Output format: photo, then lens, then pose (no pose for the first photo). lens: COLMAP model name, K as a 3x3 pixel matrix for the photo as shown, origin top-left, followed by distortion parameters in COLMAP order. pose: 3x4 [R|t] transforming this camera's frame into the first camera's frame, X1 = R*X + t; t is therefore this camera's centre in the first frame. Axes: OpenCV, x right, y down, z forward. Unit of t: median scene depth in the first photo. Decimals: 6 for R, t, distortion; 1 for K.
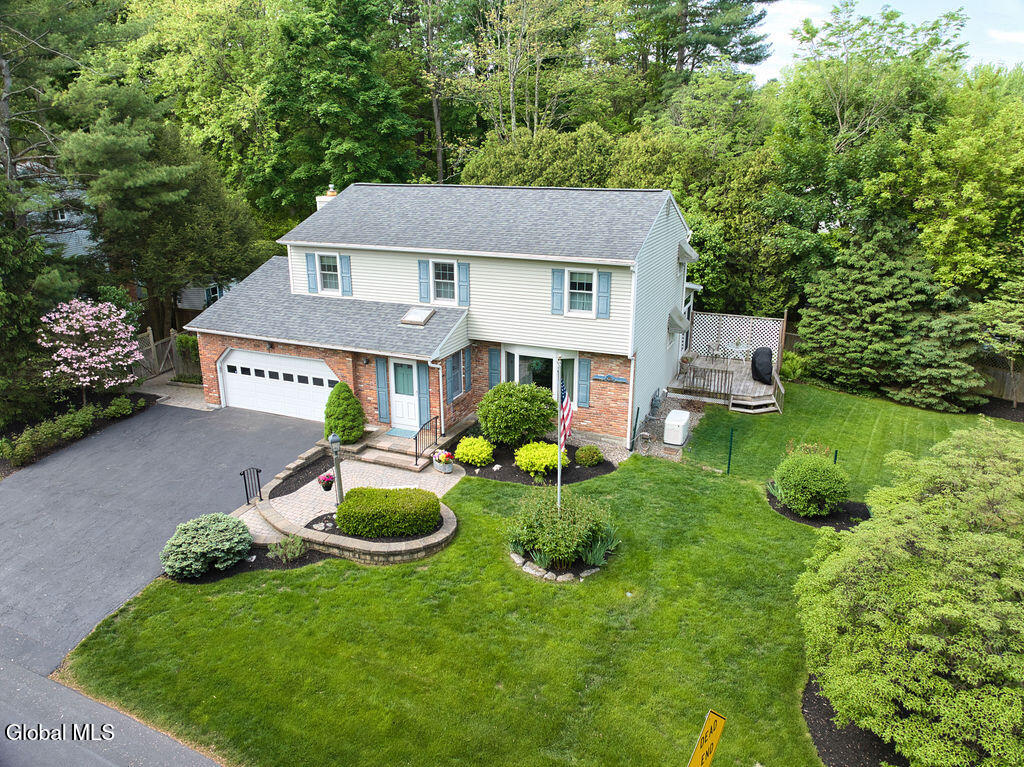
lens RADIAL K [[721.5, 0, 512.0], [0, 721.5, 383.5], [0, 0, 1]] dist [-0.063023, 0.001602]
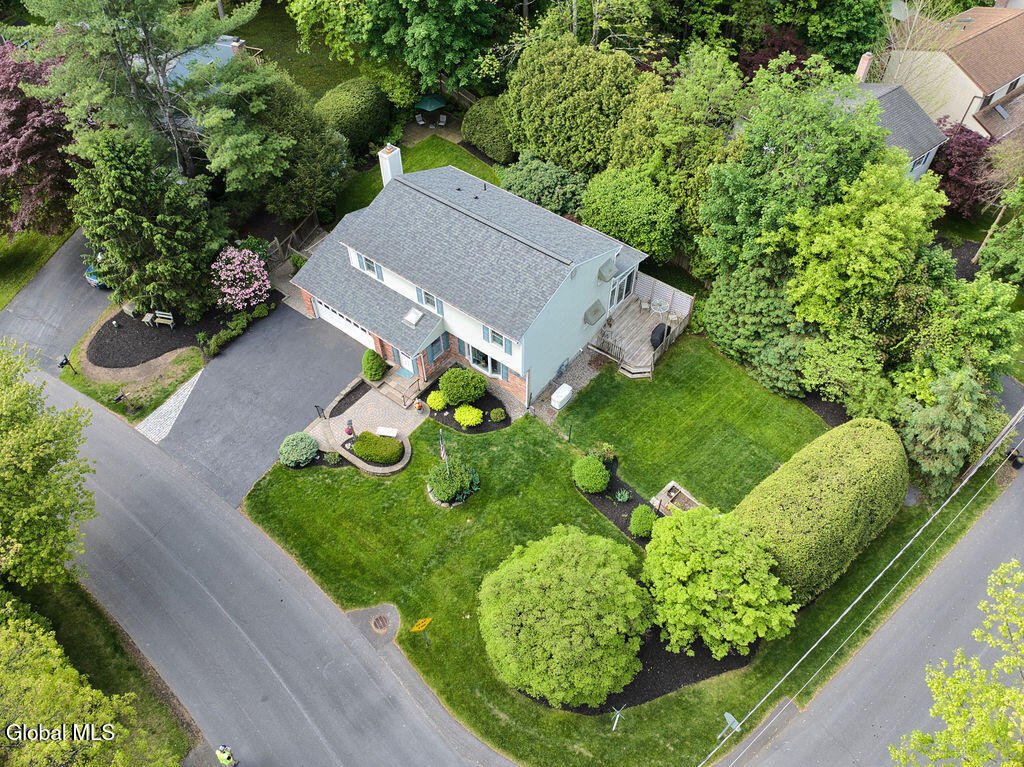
lens RADIAL K [[732.4, 0, 512.0], [0, 732.4, 383.5], [0, 0, 1]] dist [-0.097807, -0.000667]
pose [[0.964943, 0.194541, -0.176176, 0.470896], [-0.070286, 0.838277, 0.540696, -1.003252], [0.252871, -0.509358, 0.822563, -0.476432]]
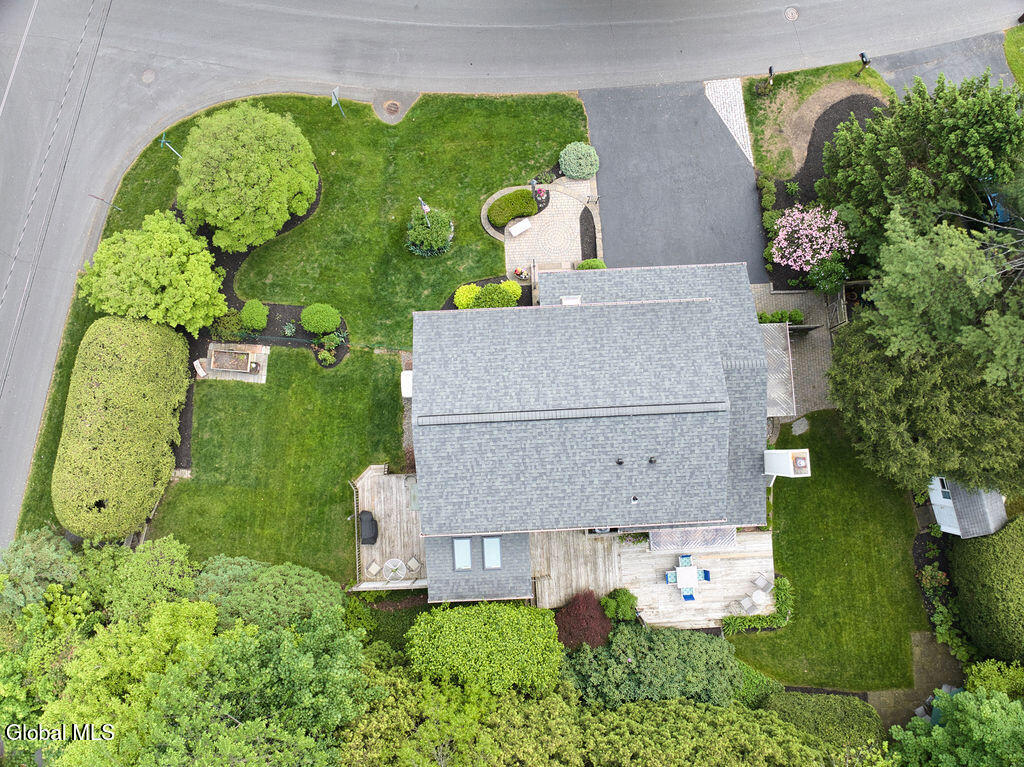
lens RADIAL K [[721.5, 0, 512.0], [0, 721.5, 383.5], [0, 0, 1]] dist [-0.063023, 0.001602]
pose [[-0.902690, 0.427162, -0.051803, 0.126327], [-0.139095, -0.175752, 0.974558, -1.638336], [0.407189, 0.886930, 0.218066, 0.871539]]
